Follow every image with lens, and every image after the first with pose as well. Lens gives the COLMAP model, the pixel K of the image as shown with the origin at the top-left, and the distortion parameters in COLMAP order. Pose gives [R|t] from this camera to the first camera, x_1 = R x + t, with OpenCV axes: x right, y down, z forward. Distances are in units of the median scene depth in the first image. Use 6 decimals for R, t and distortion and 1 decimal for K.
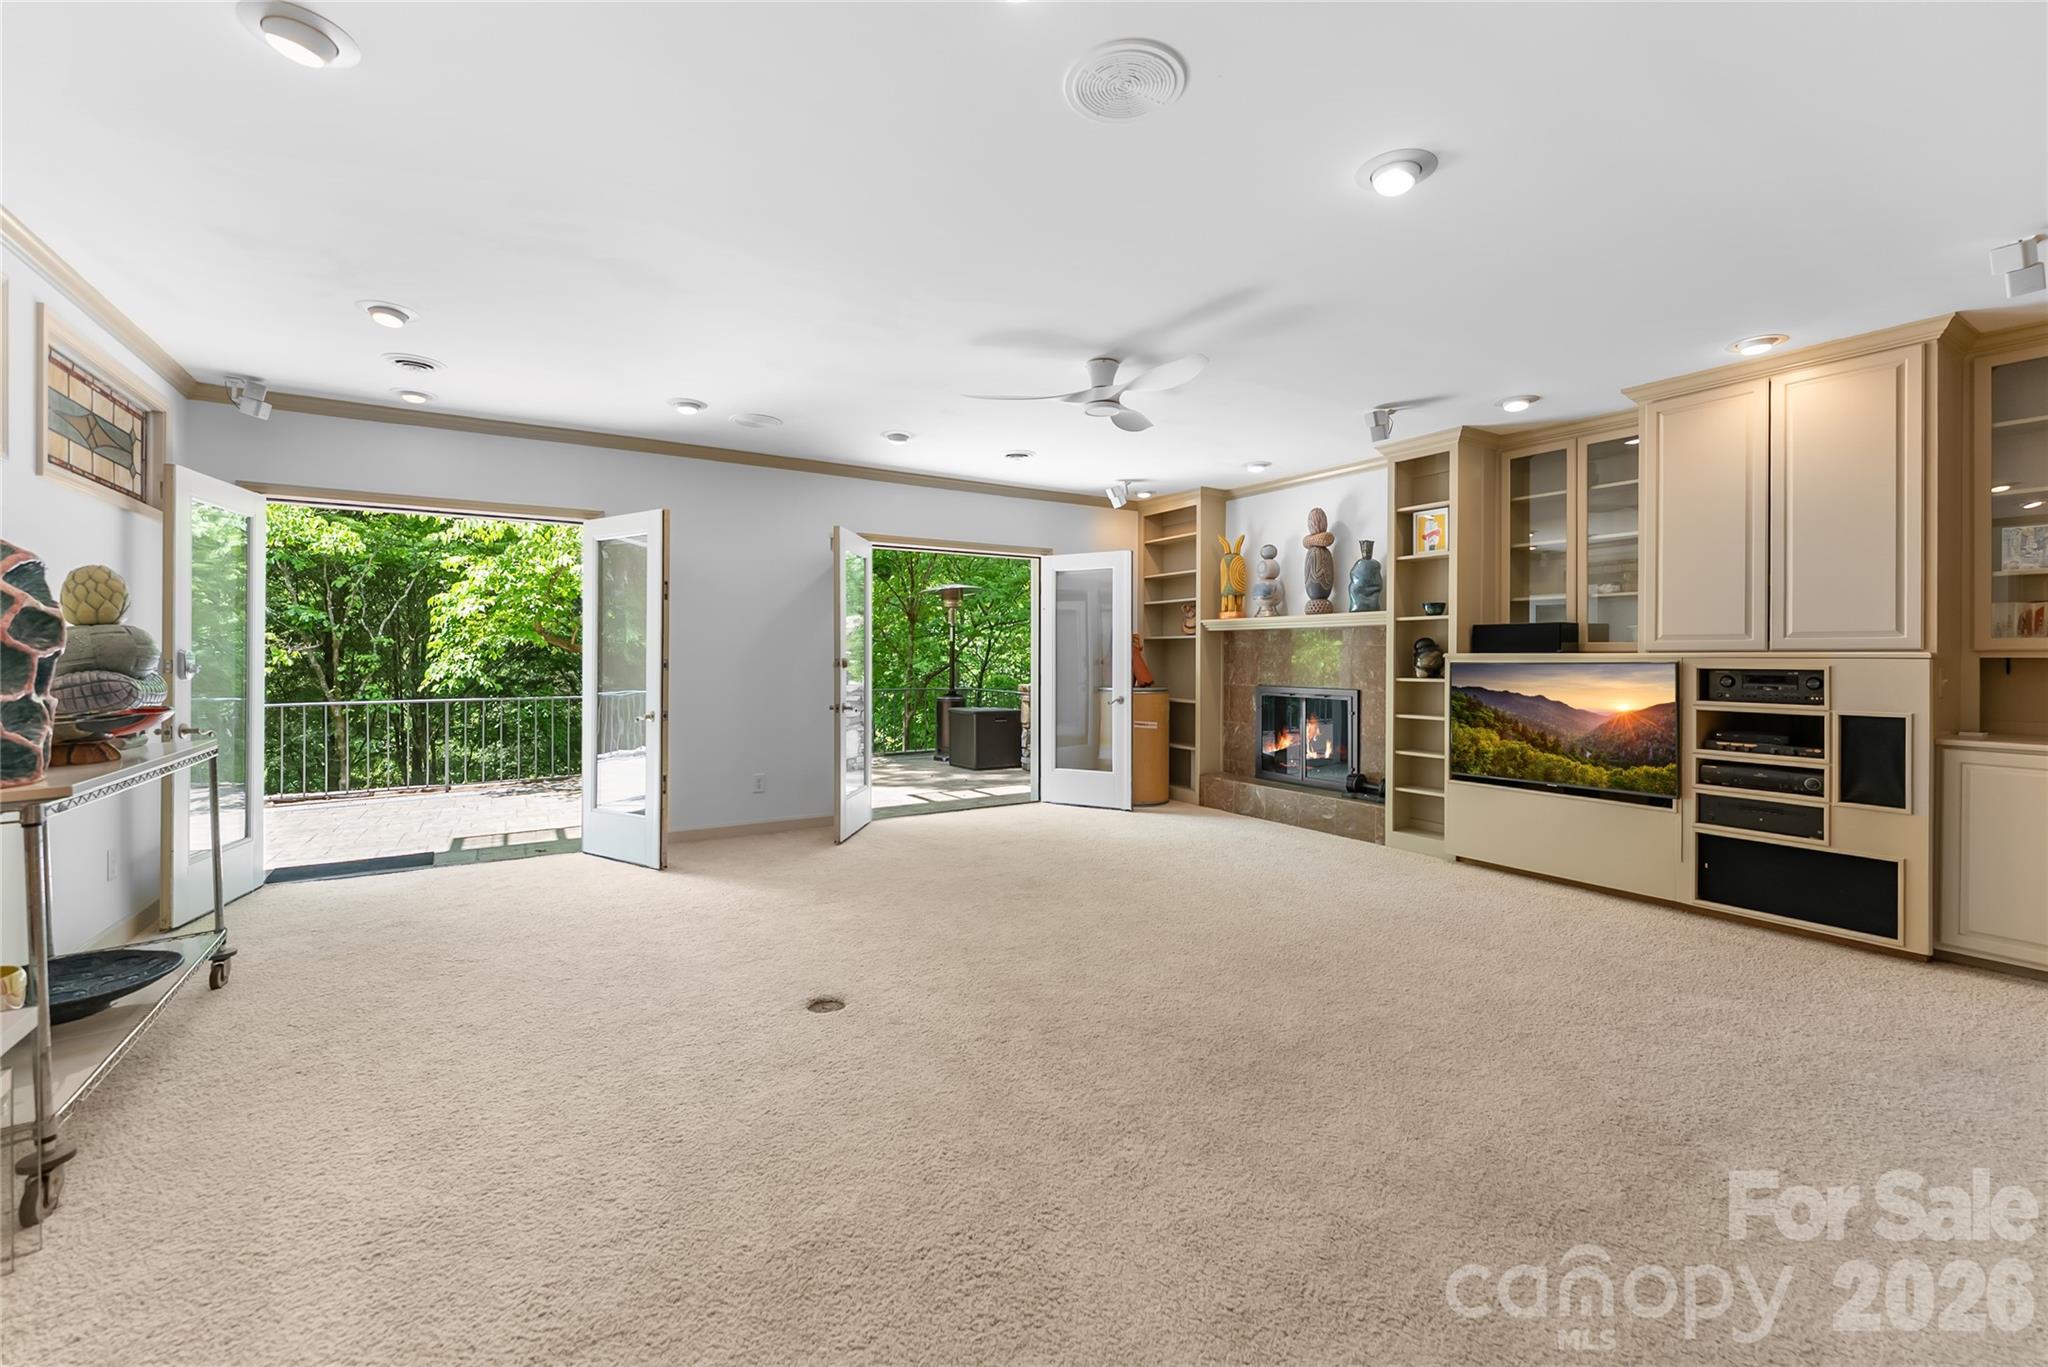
lens RADIAL K [[833.5, 0, 1030.2], [0, 833.5, 660.8], [0, 0, 1]] dist [-0.001343, -0.000465]
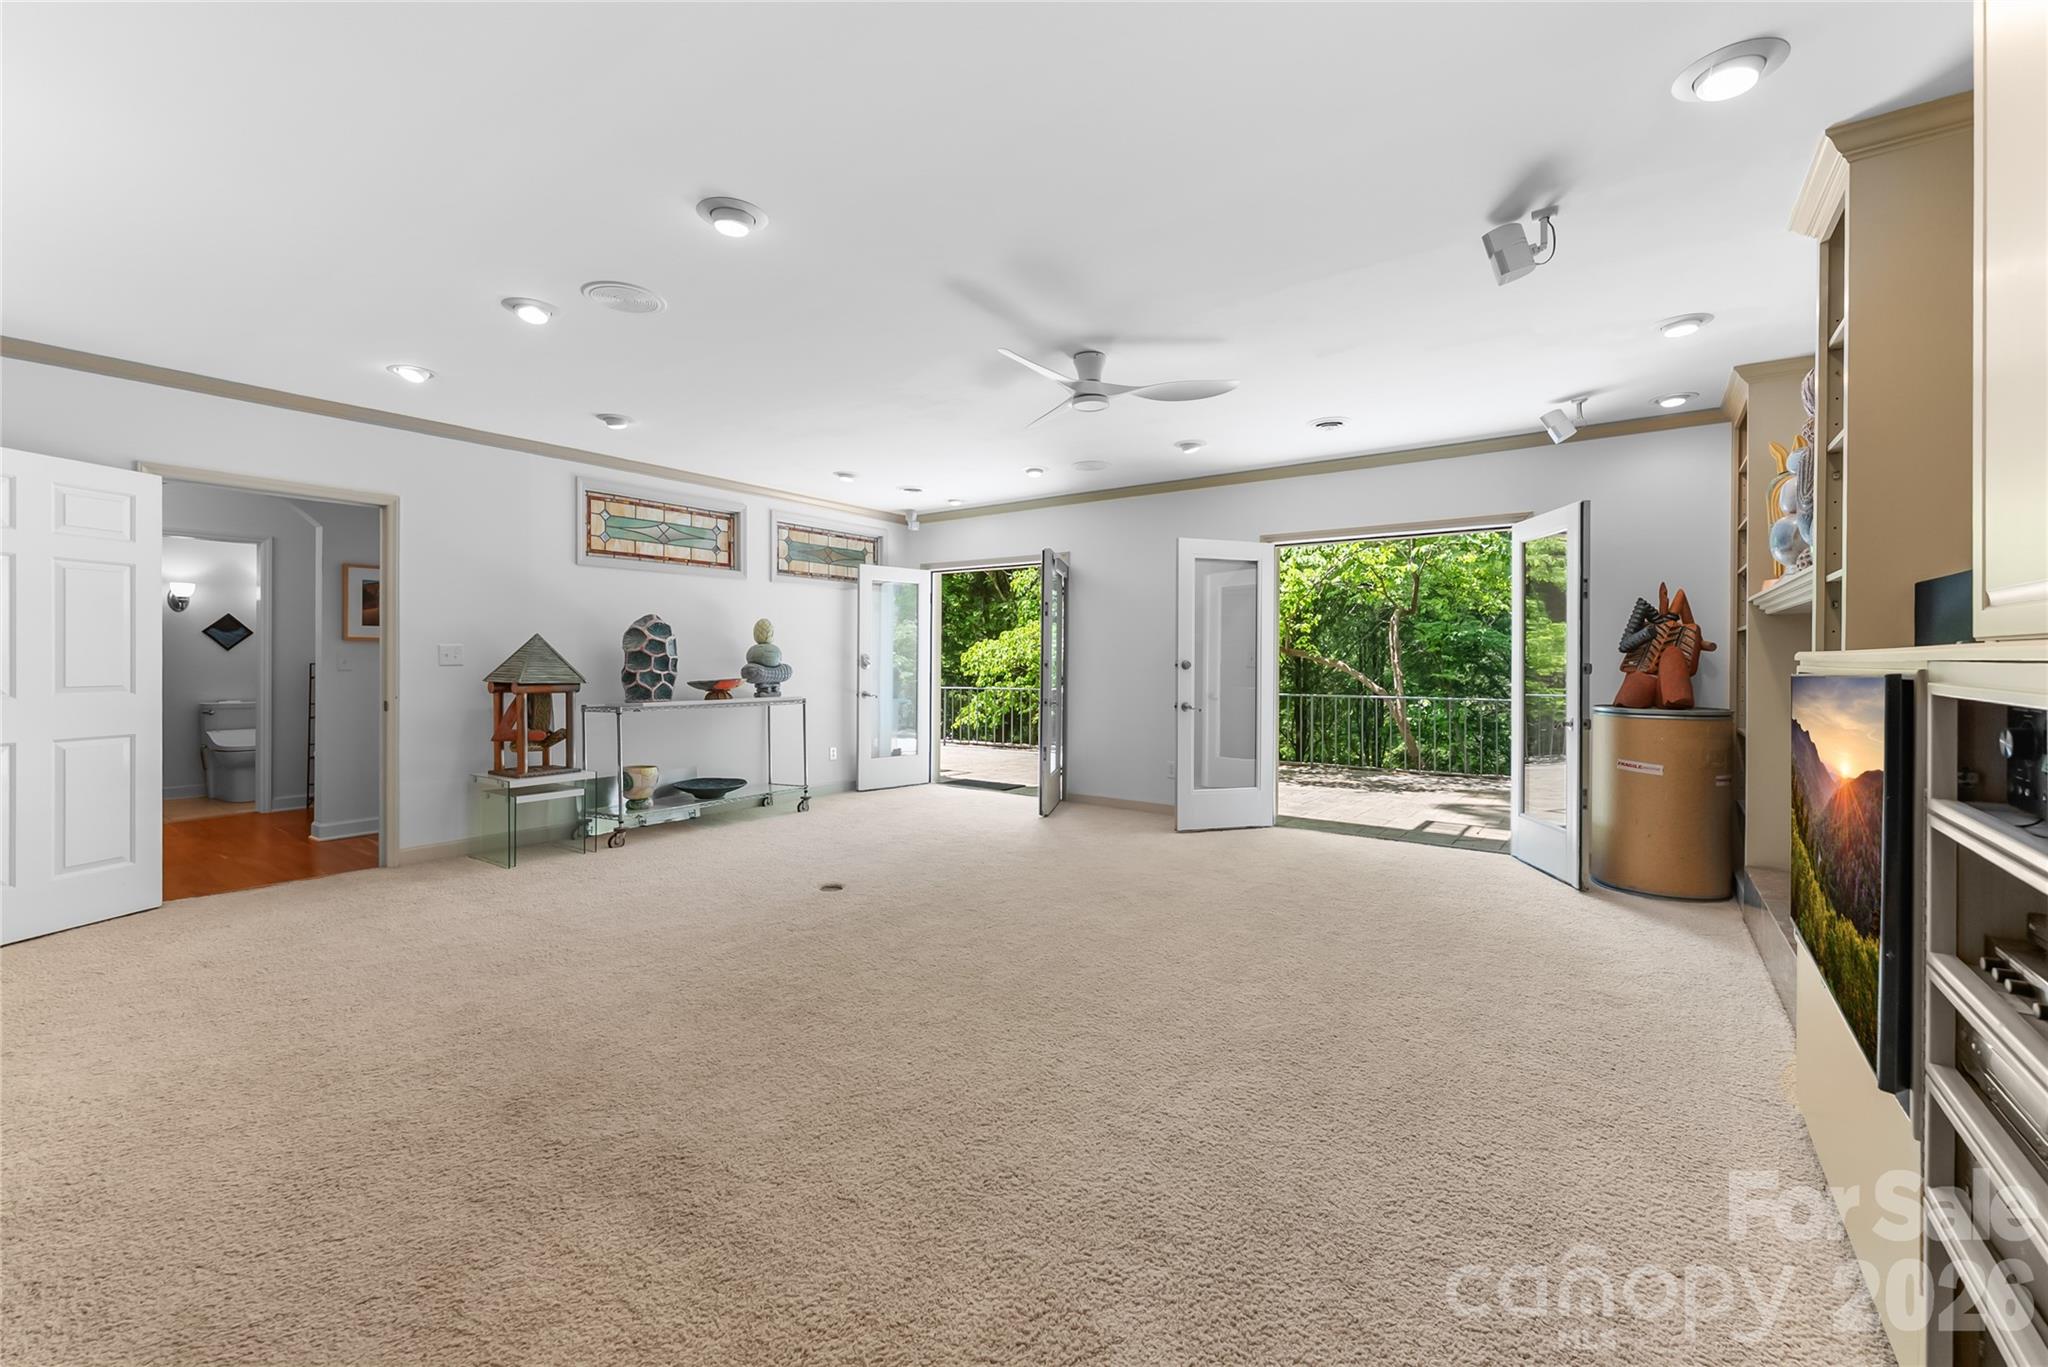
lens RADIAL K [[823.4, 0, 1035.5], [0, 823.4, 666.6], [0, 0, 1]] dist [-0.001422, -0.000109]
pose [[0.396653, 0.008938, -0.917925, 0.558845], [-0.006227, 0.999956, 0.007046, -0.000411], [0.917947, 0.002921, 0.396691, 0.330310]]
